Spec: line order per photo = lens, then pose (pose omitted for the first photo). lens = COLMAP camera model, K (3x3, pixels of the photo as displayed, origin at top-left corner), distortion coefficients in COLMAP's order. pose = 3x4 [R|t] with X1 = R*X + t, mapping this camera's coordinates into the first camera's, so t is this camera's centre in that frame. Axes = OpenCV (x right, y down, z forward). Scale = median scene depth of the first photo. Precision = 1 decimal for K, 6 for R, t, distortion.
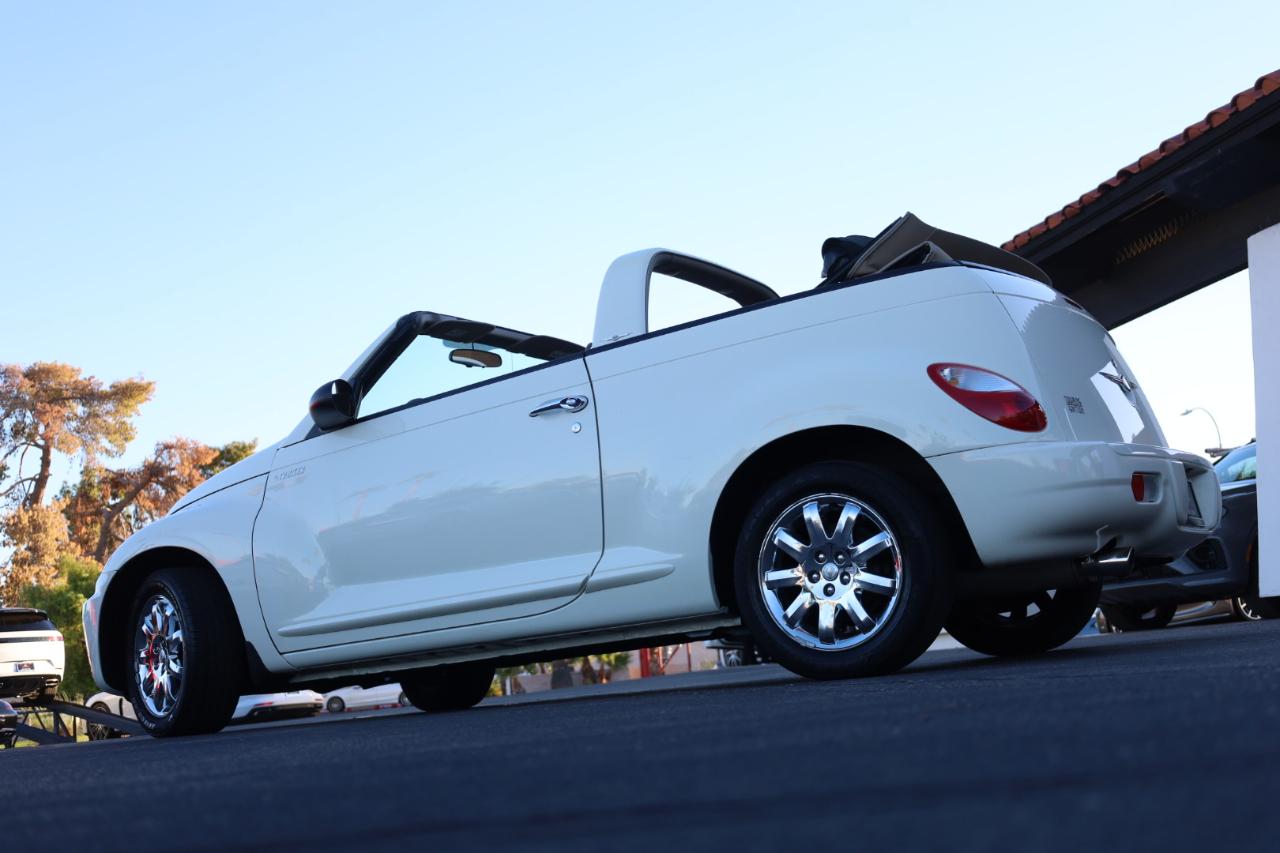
lens RADIAL K [[1591.3, 0, 644.7], [0, 1591.3, 410.9], [0, 0, 1]] dist [0.006436, -0.006903]
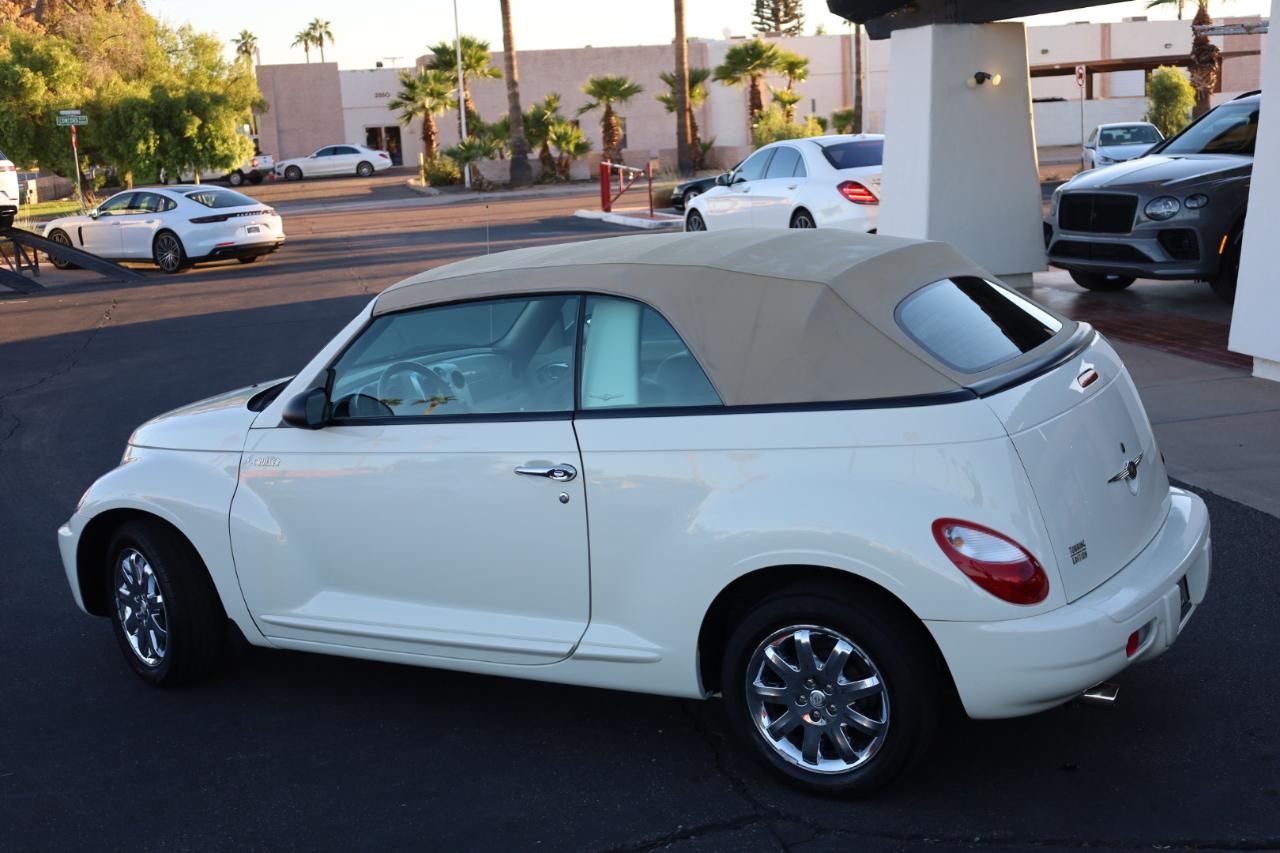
lens RADIAL K [[1591.3, 0, 644.7], [0, 1591.3, 410.9], [0, 0, 1]] dist [0.006436, -0.006903]
pose [[0.999213, 0.024477, 0.031212, -0.021453], [-0.033556, 0.941218, 0.336130, -0.304622], [-0.021150, -0.336913, 0.941298, 0.088193]]
